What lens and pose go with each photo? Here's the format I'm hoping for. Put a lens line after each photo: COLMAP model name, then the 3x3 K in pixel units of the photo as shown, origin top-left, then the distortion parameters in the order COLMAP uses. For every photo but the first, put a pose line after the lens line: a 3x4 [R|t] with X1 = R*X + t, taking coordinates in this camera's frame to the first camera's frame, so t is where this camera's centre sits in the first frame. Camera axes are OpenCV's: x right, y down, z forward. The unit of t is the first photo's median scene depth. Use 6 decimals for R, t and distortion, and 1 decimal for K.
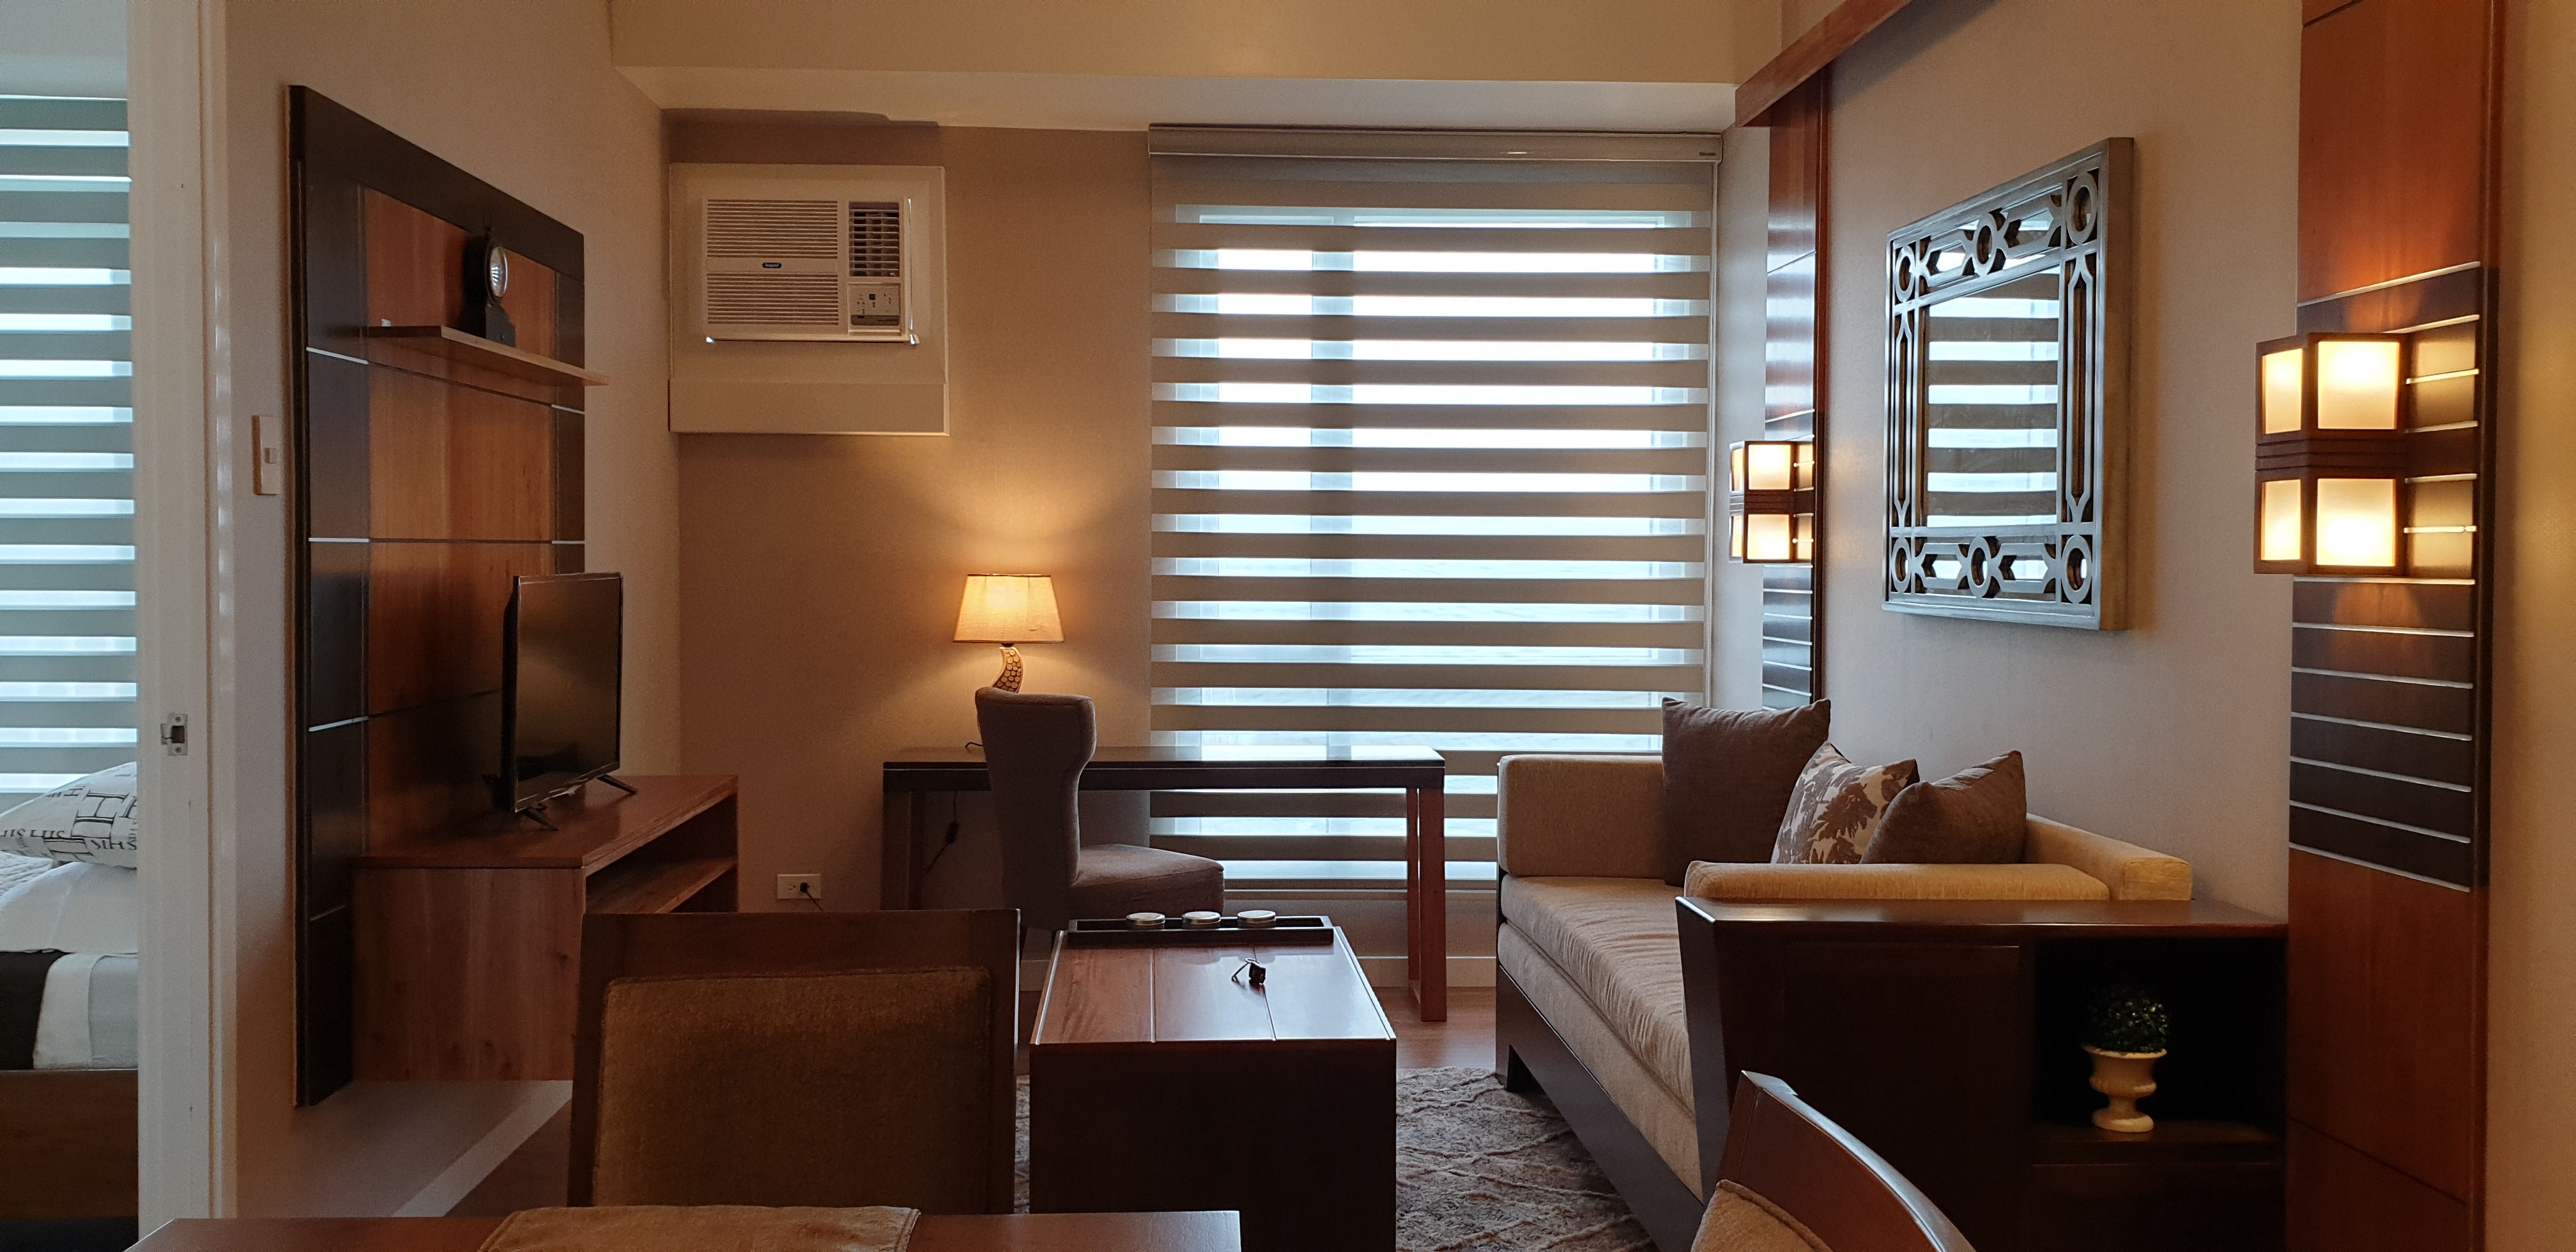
lens RADIAL K [[1975.7, 0, 1276.0], [0, 1975.7, 624.0], [0, 0, 1]] dist [0.045115, -0.050877]
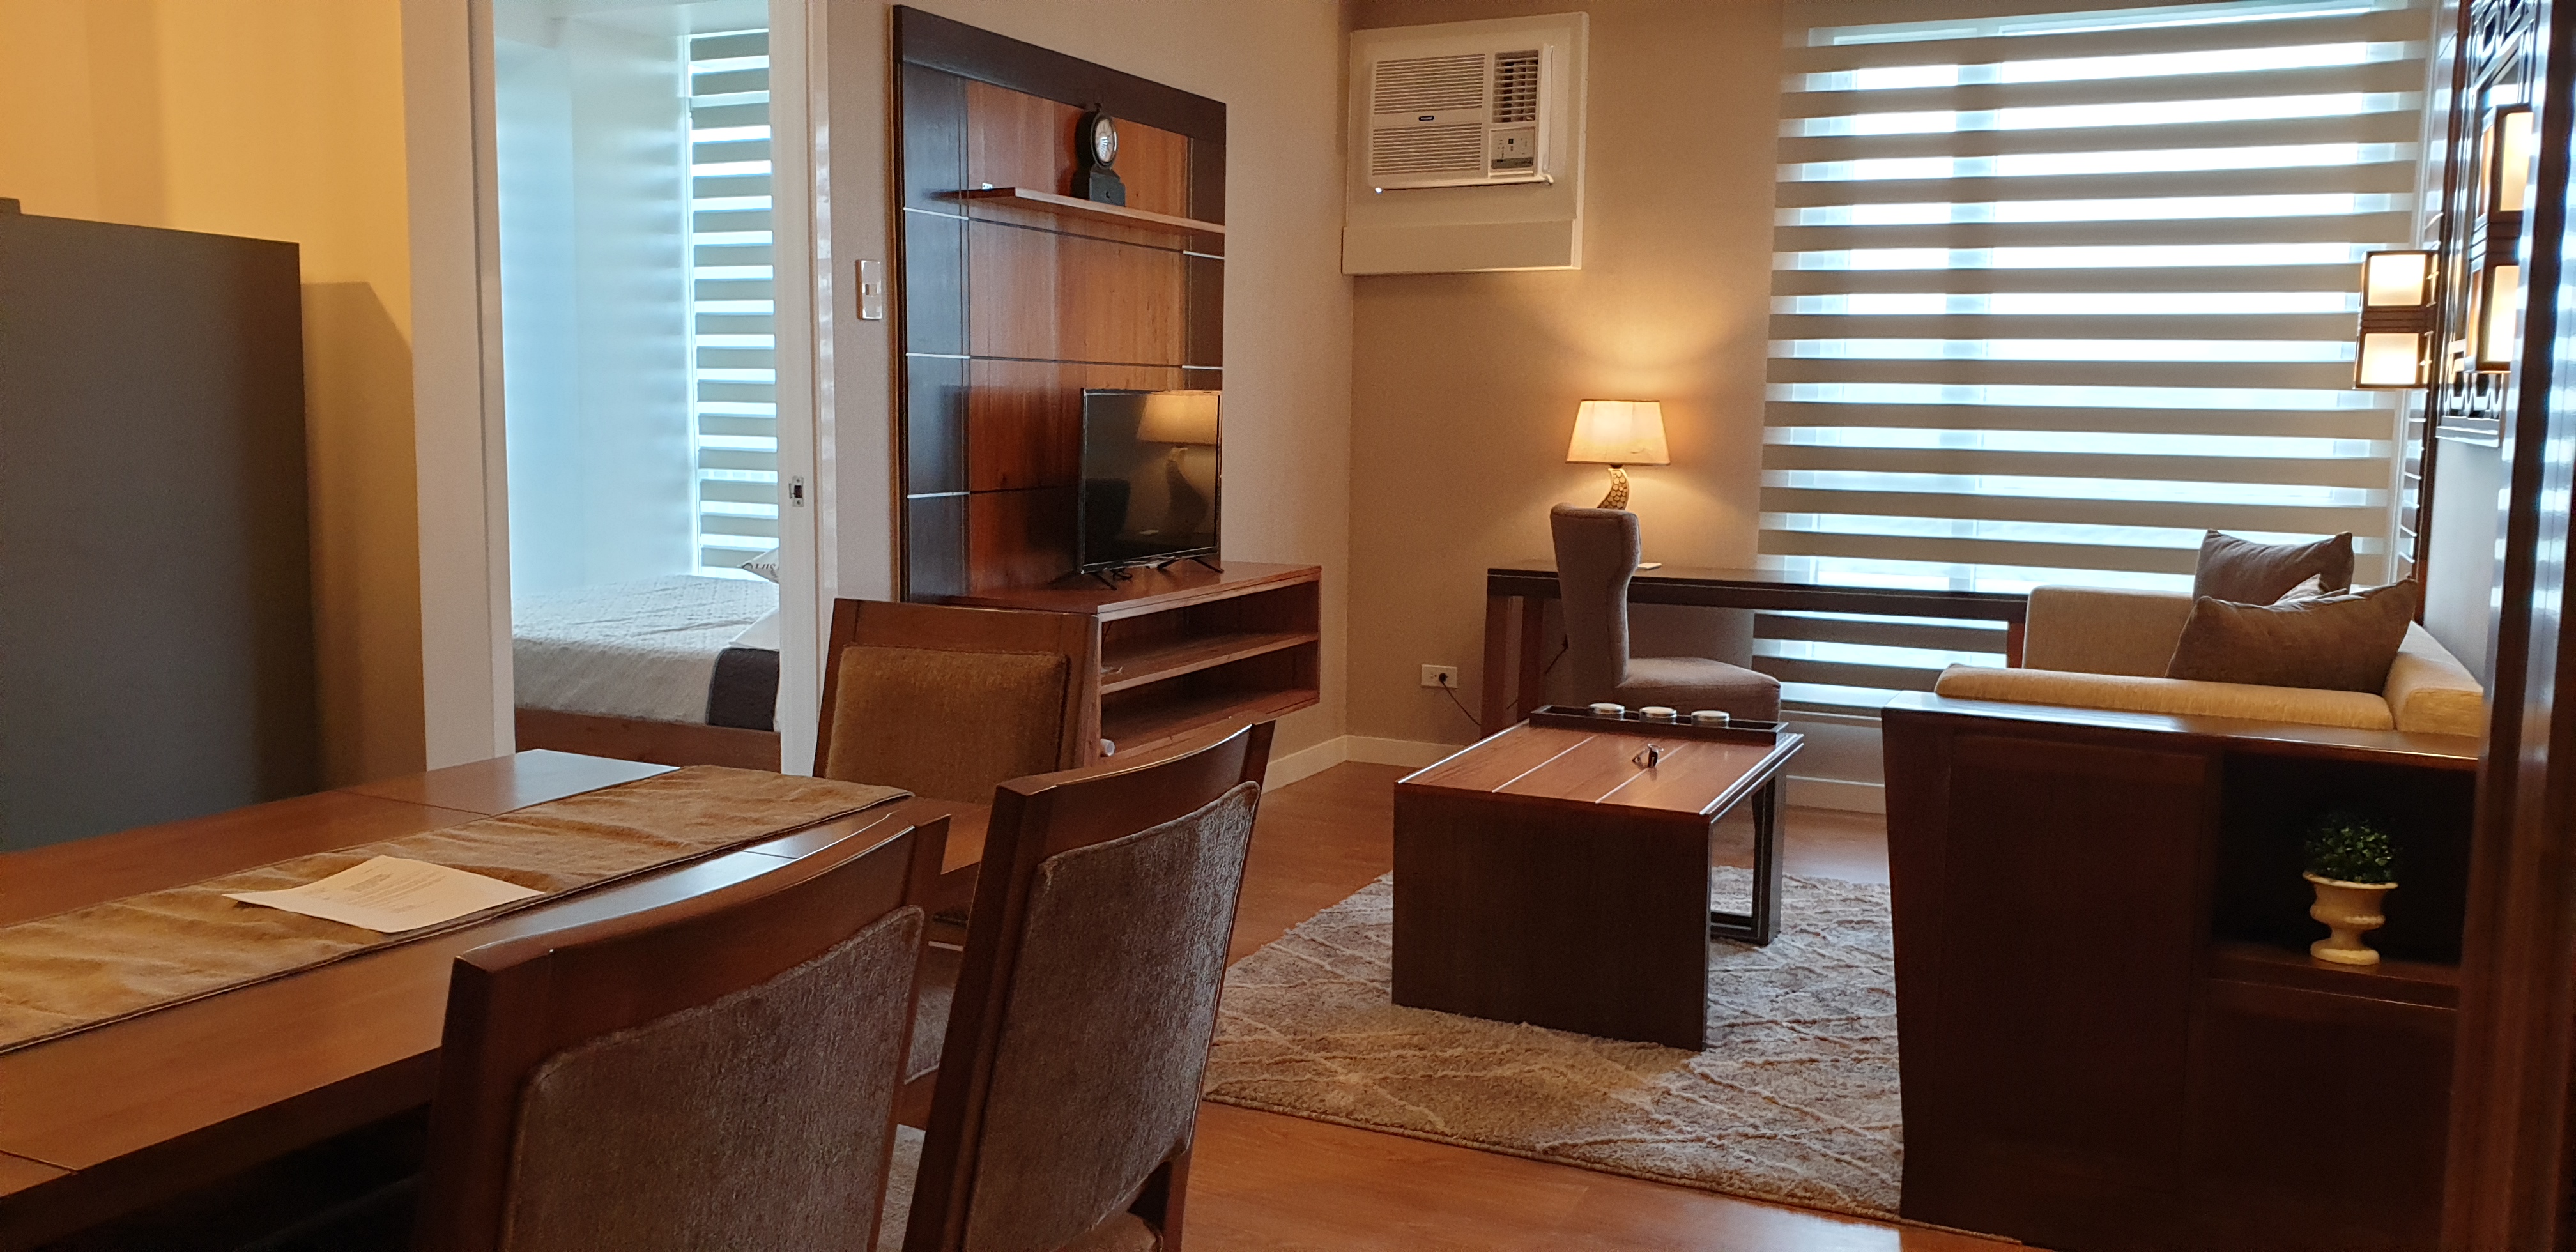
lens RADIAL K [[1975.7, 0, 1254.1], [0, 1975.7, 670.3], [0, 0, 1]] dist [0.045115, -0.050877]
pose [[0.877831, 0.071879, -0.473546, 0.208850], [-0.025192, 0.994236, 0.104214, 0.013742], [0.478307, -0.079553, 0.874582, -0.042299]]
